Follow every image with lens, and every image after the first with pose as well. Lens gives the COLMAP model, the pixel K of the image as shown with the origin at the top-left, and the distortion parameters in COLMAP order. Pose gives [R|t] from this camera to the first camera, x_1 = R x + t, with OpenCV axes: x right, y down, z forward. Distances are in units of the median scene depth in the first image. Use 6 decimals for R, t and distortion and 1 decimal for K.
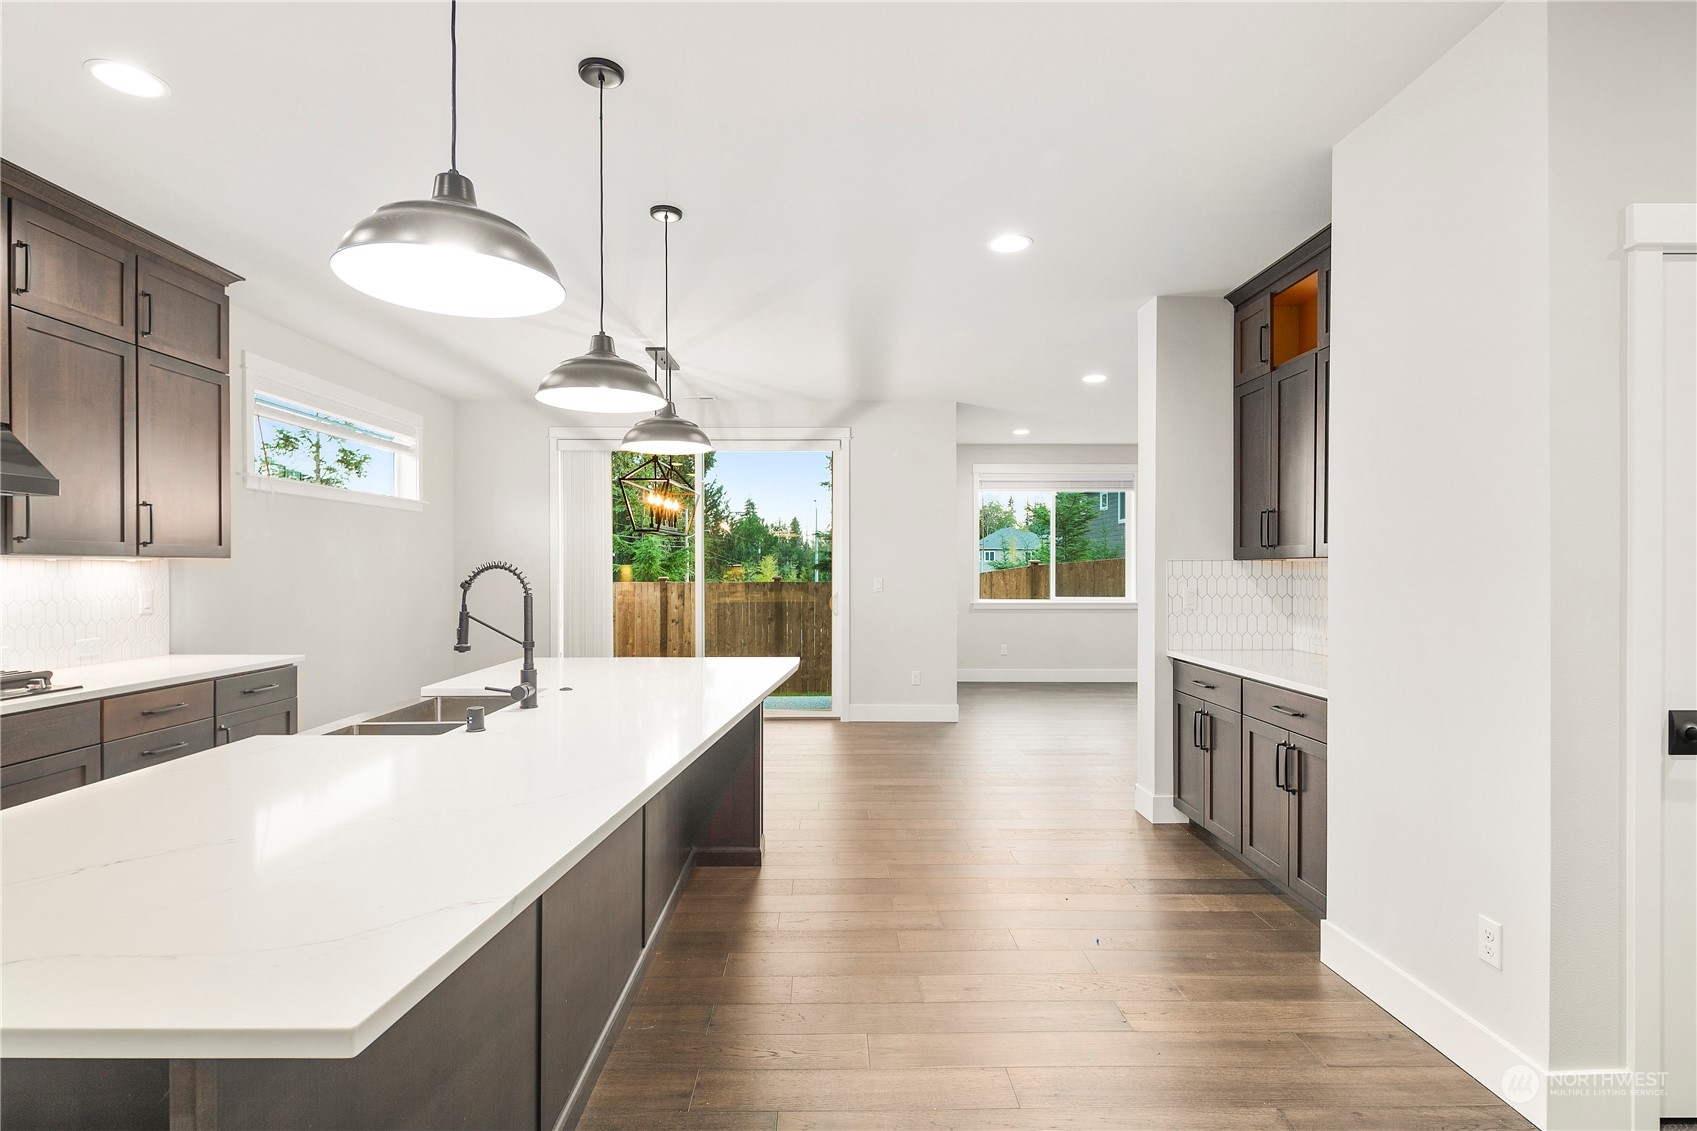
lens RADIAL K [[820.5, 0, 844.5], [0, 820.5, 570.5], [0, 0, 1]] dist [0.003168, -0.003767]
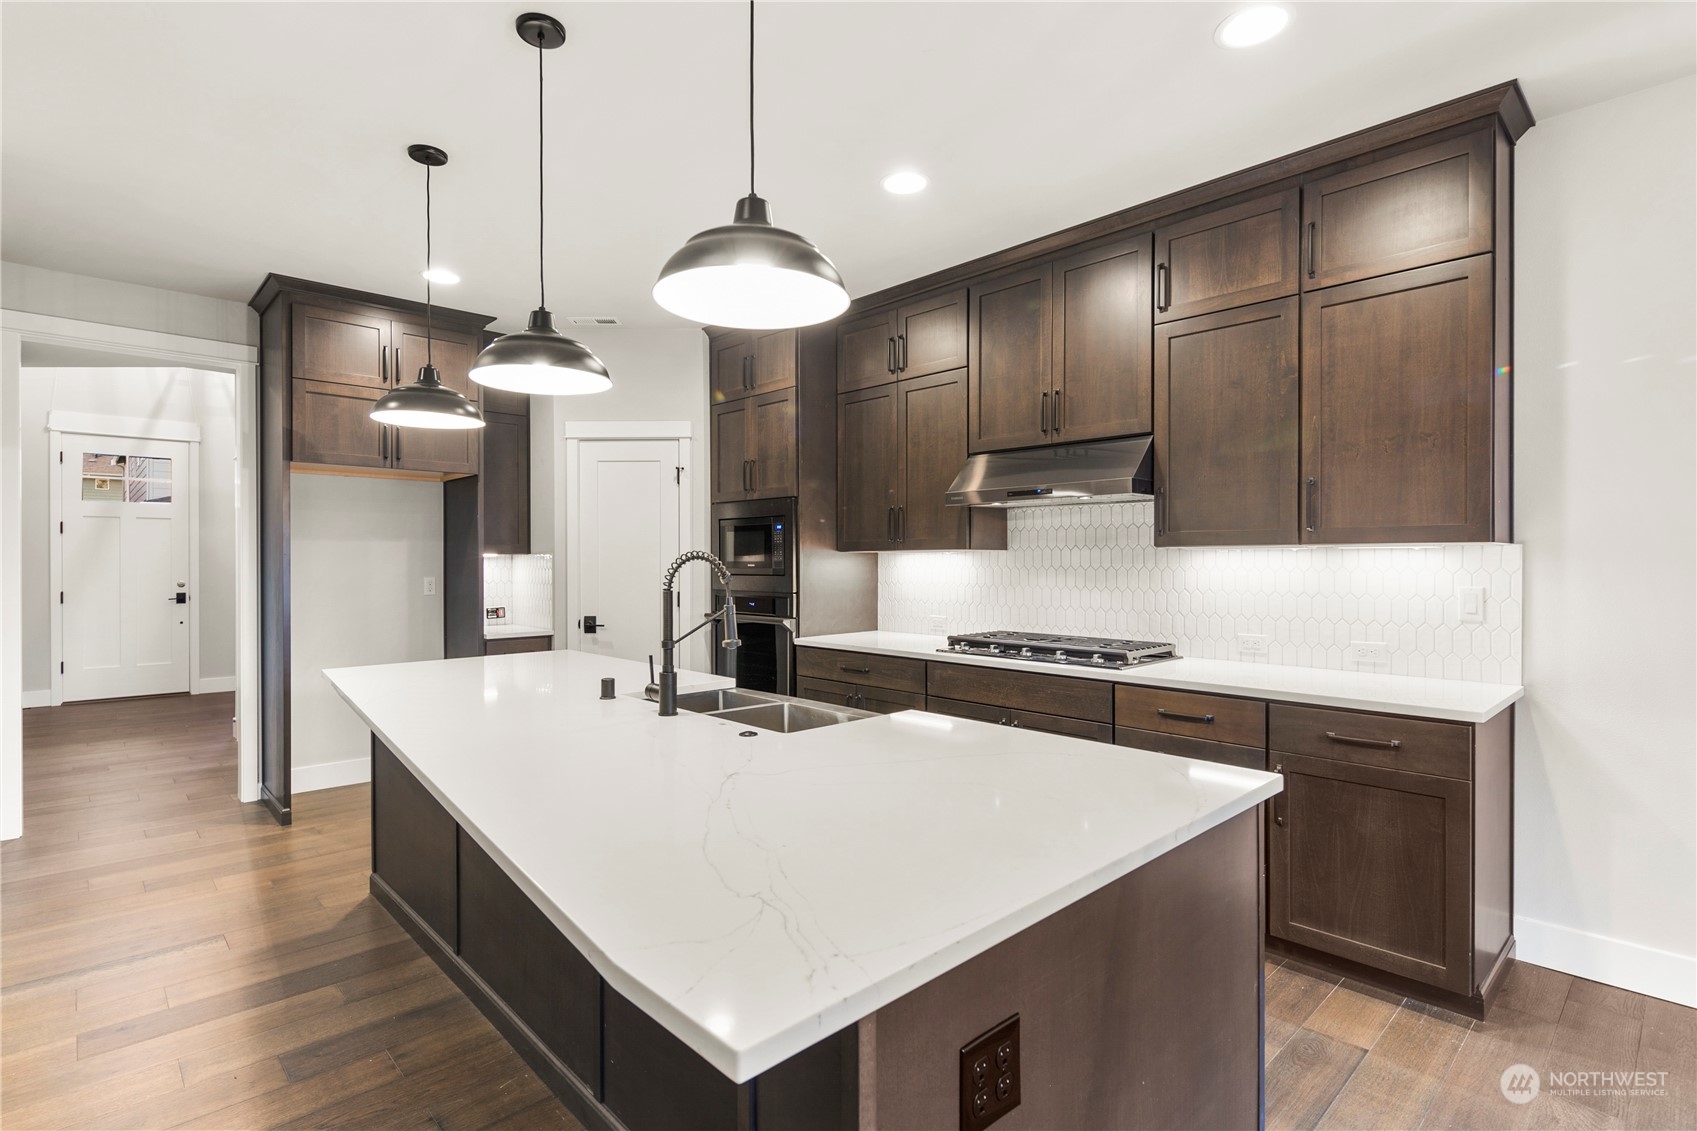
lens RADIAL K [[820.5, 0, 829.6], [0, 820.5, 562.6], [0, 0, 1]] dist [0.003168, -0.003767]
pose [[-0.744699, 0.003486, -0.667391, 0.068635], [-0.000498, 0.999983, 0.005779, -0.003811], [0.667400, 0.004636, -0.744685, 1.504220]]
